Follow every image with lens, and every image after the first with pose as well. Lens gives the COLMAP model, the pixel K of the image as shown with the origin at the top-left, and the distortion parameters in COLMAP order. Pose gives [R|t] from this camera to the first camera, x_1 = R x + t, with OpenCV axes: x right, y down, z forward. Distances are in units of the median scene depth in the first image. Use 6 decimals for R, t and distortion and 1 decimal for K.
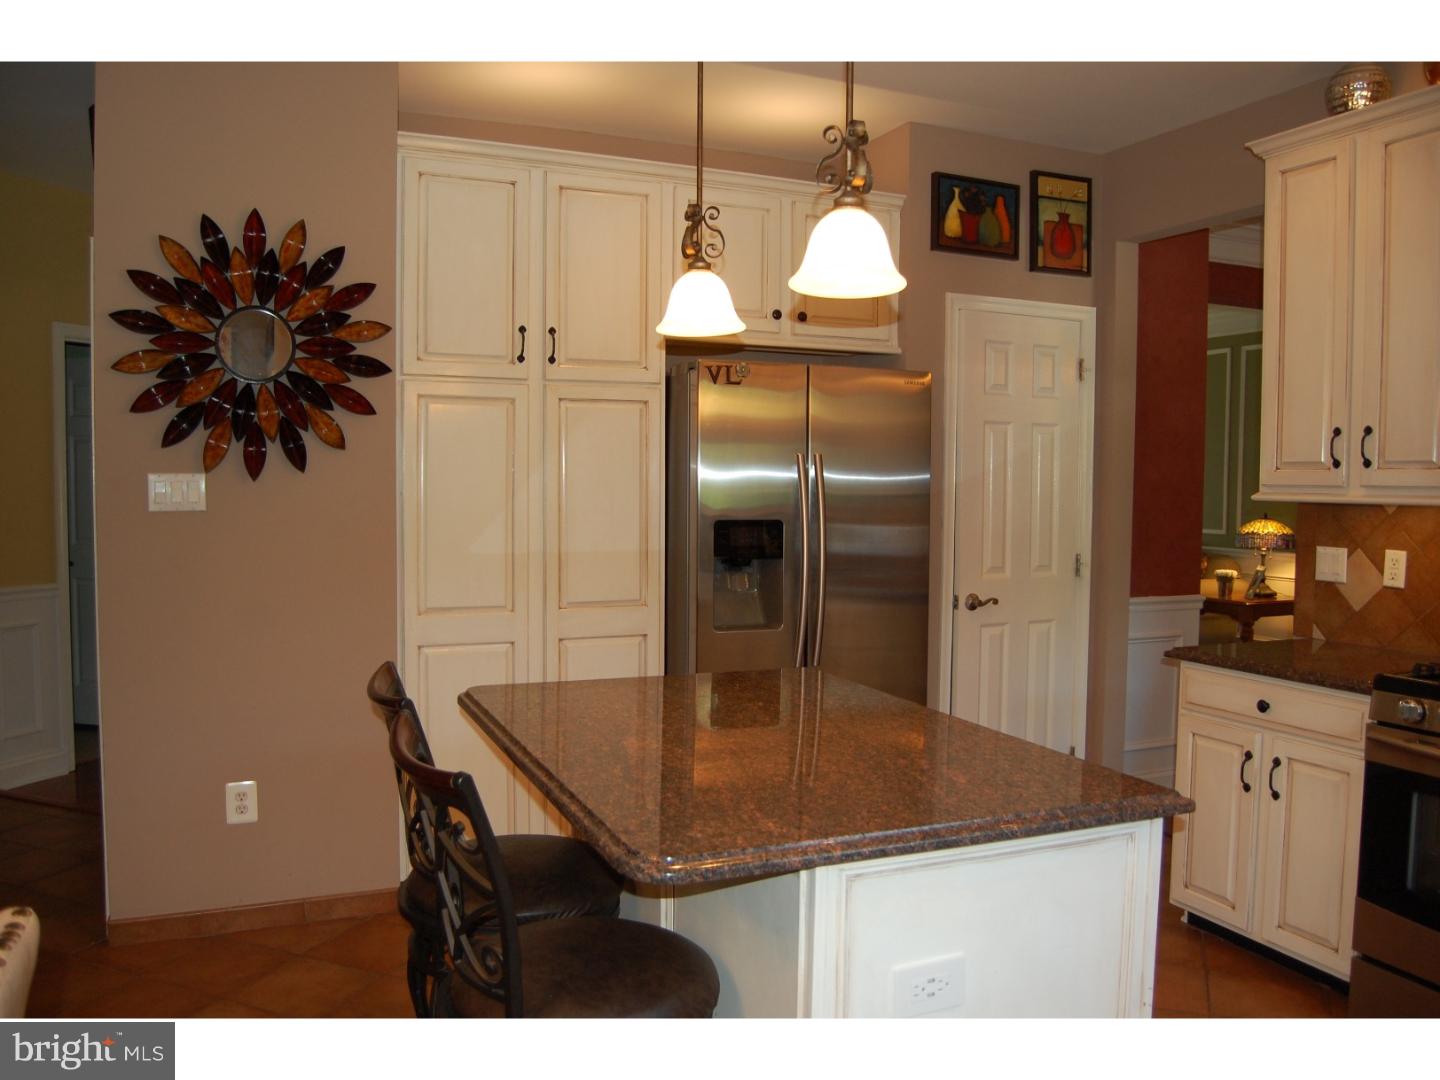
lens RADIAL K [[1133.4, 0, 714.0], [0, 1133.4, 540.2], [0, 0, 1]] dist [-0.094814, 0.039941]
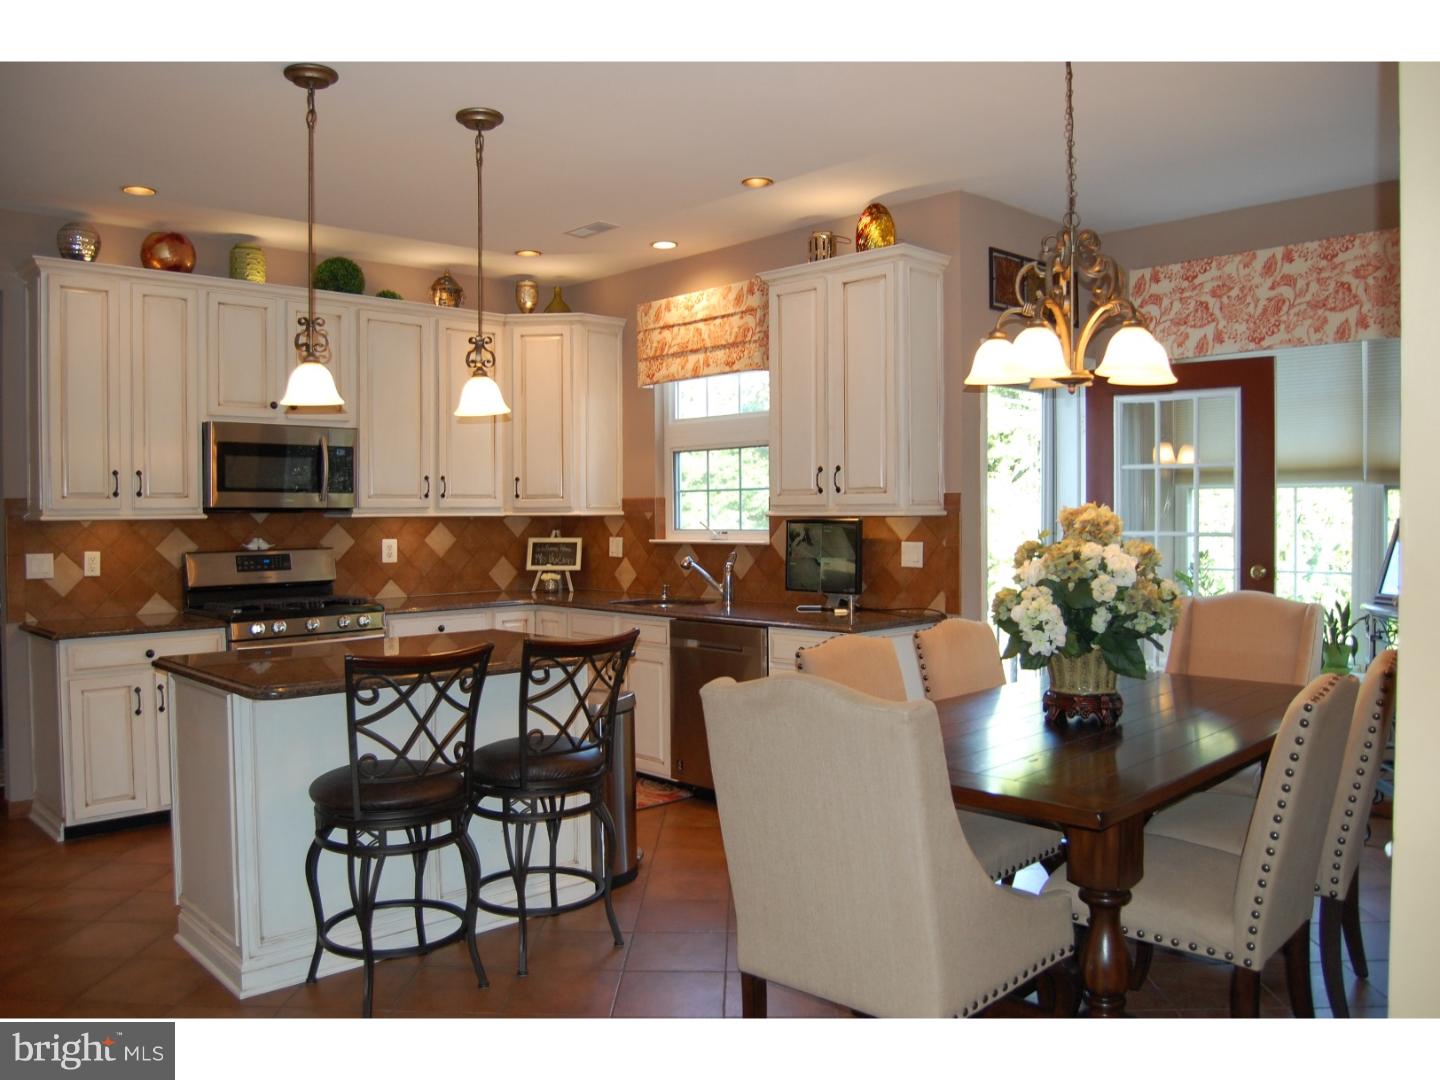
lens RADIAL K [[1133.4, 0, 718.7], [0, 1133.4, 542.0], [0, 0, 1]] dist [-0.094814, 0.039941]
pose [[-0.340140, -0.032243, 0.939822, -1.081577], [0.055661, 0.996969, 0.054349, -0.037929], [-0.938726, 0.070798, -0.337314, 0.697975]]
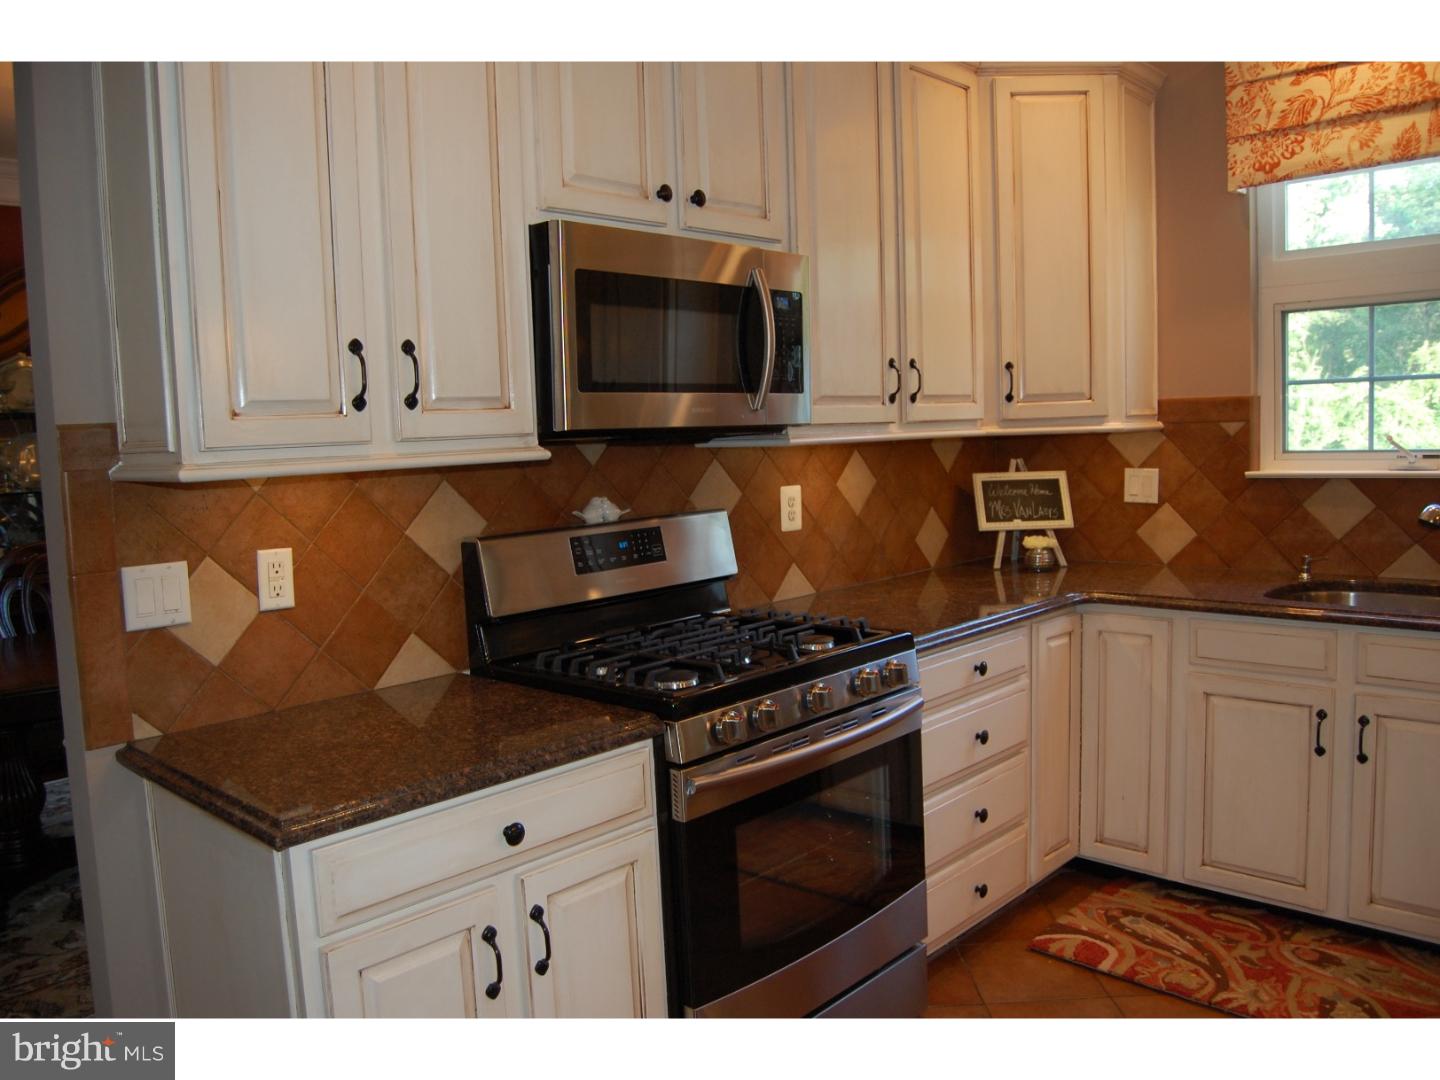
lens RADIAL K [[1133.4, 0, 715.0], [0, 1133.4, 537.2], [0, 0, 1]] dist [-0.094814, 0.039941]
pose [[-0.382072, -0.084883, 0.920226, -0.046431], [0.083318, 0.988553, 0.125779, -0.054984], [-0.920369, 0.124728, -0.370626, 0.996328]]
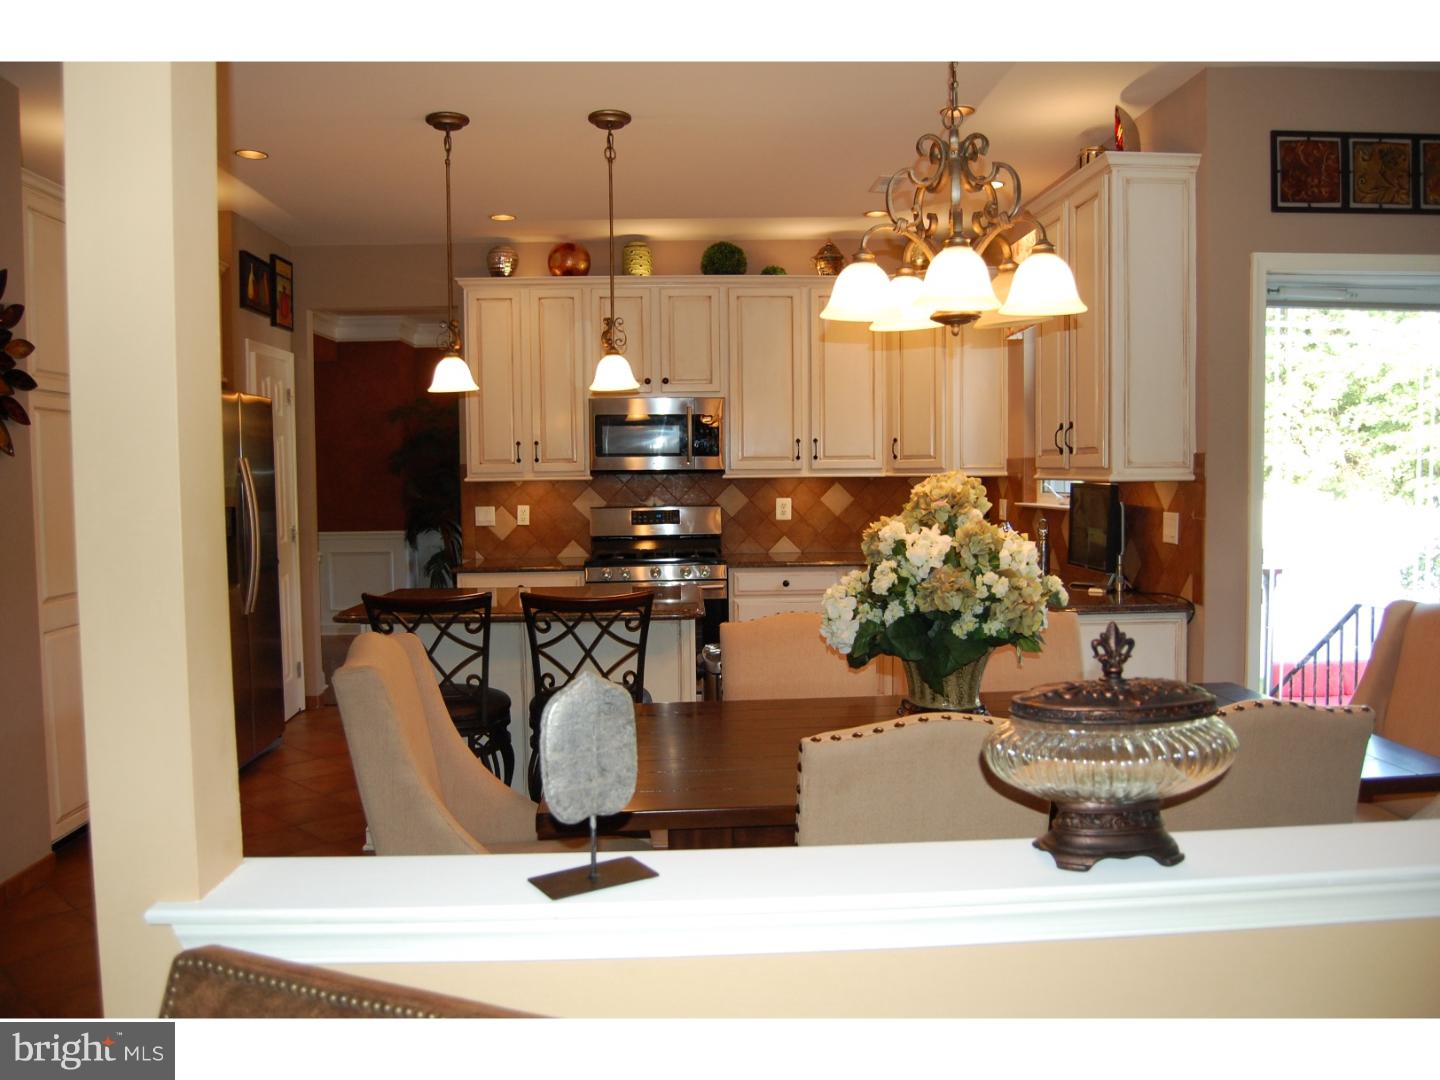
lens RADIAL K [[1133.4, 0, 724.1], [0, 1133.4, 532.6], [0, 0, 1]] dist [-0.094814, 0.039941]
pose [[0.363360, -0.064286, 0.929428, -1.063754], [0.066525, 0.996860, 0.042942, -0.005028], [-0.929271, 0.046227, 0.366496, -0.035904]]
